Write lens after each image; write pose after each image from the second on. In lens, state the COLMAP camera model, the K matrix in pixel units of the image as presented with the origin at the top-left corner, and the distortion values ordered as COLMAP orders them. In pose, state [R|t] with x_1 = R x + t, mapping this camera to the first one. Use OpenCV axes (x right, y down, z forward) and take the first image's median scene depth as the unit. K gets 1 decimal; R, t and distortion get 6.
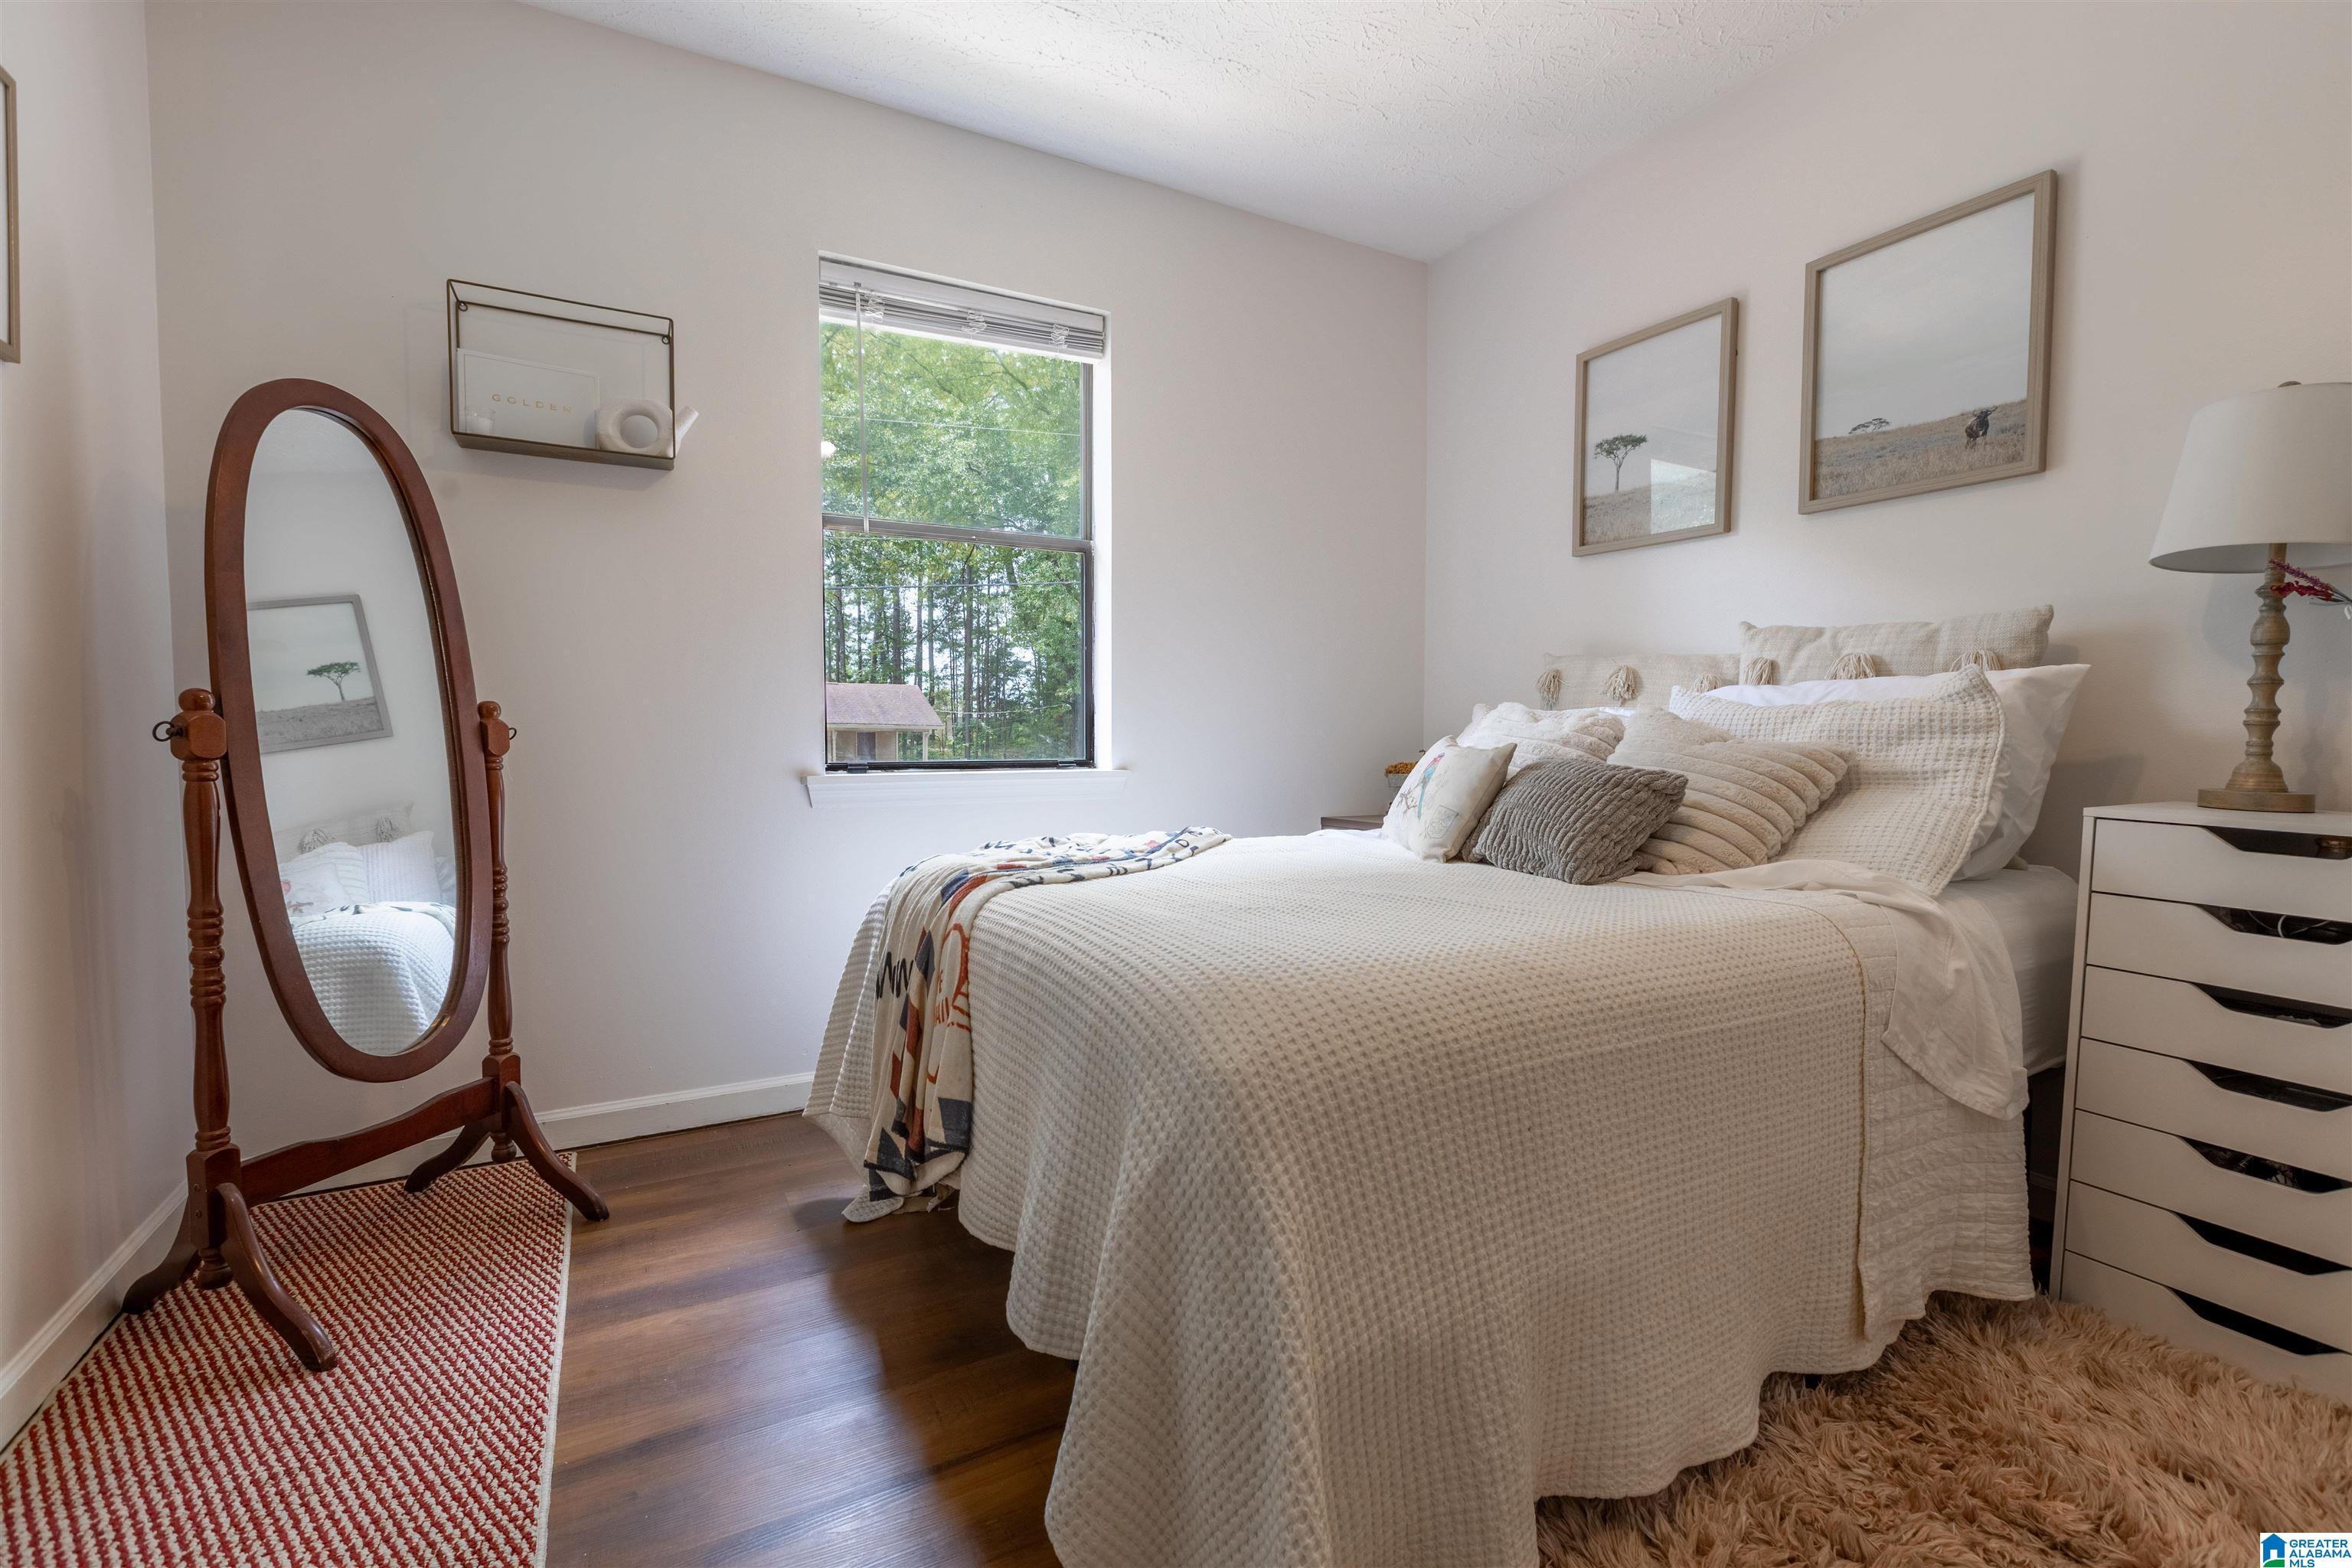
lens RADIAL K [[1056.9, 0, 1176.8], [0, 1056.9, 728.7], [0, 0, 1]] dist [0.000430, -0.000243]
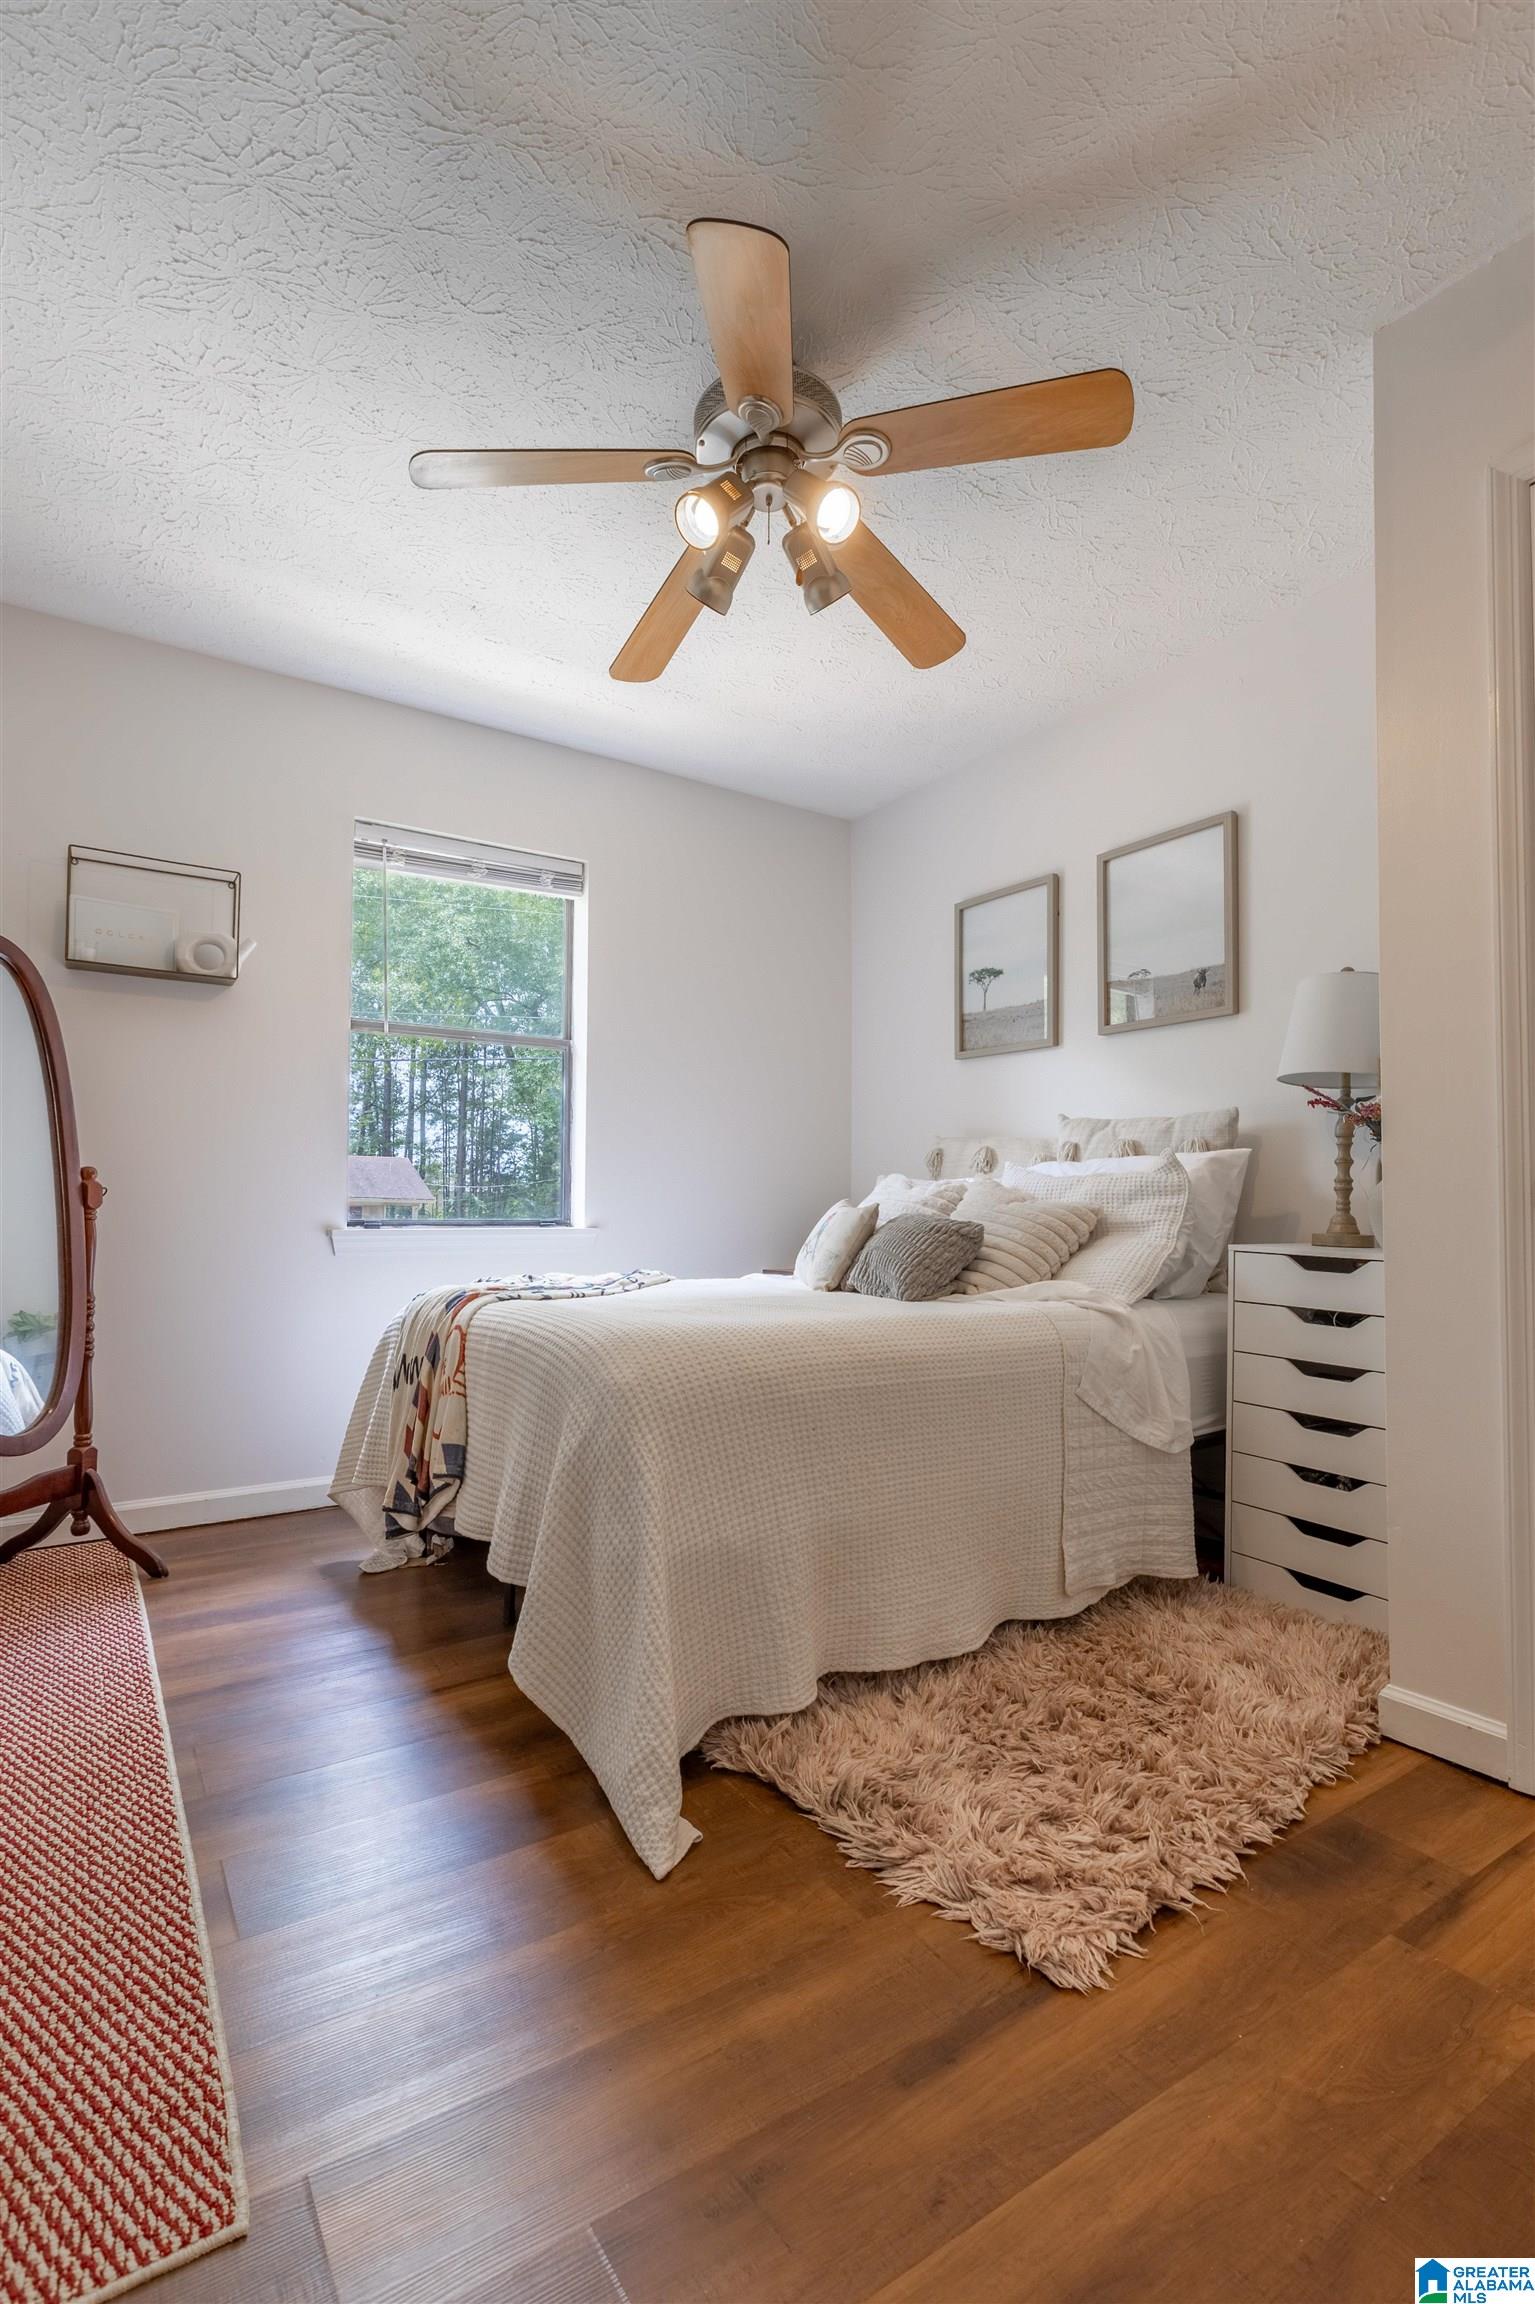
lens RADIAL K [[1074.2, 0, 771.2], [0, 1074.2, 1138.2], [0, 0, 1]] dist [0.001273, 0.000420]
pose [[0.996257, 0.009320, 0.085933, 0.068131], [-0.004006, 0.998080, -0.061806, 0.017616], [-0.086344, 0.061231, 0.994382, -0.387149]]
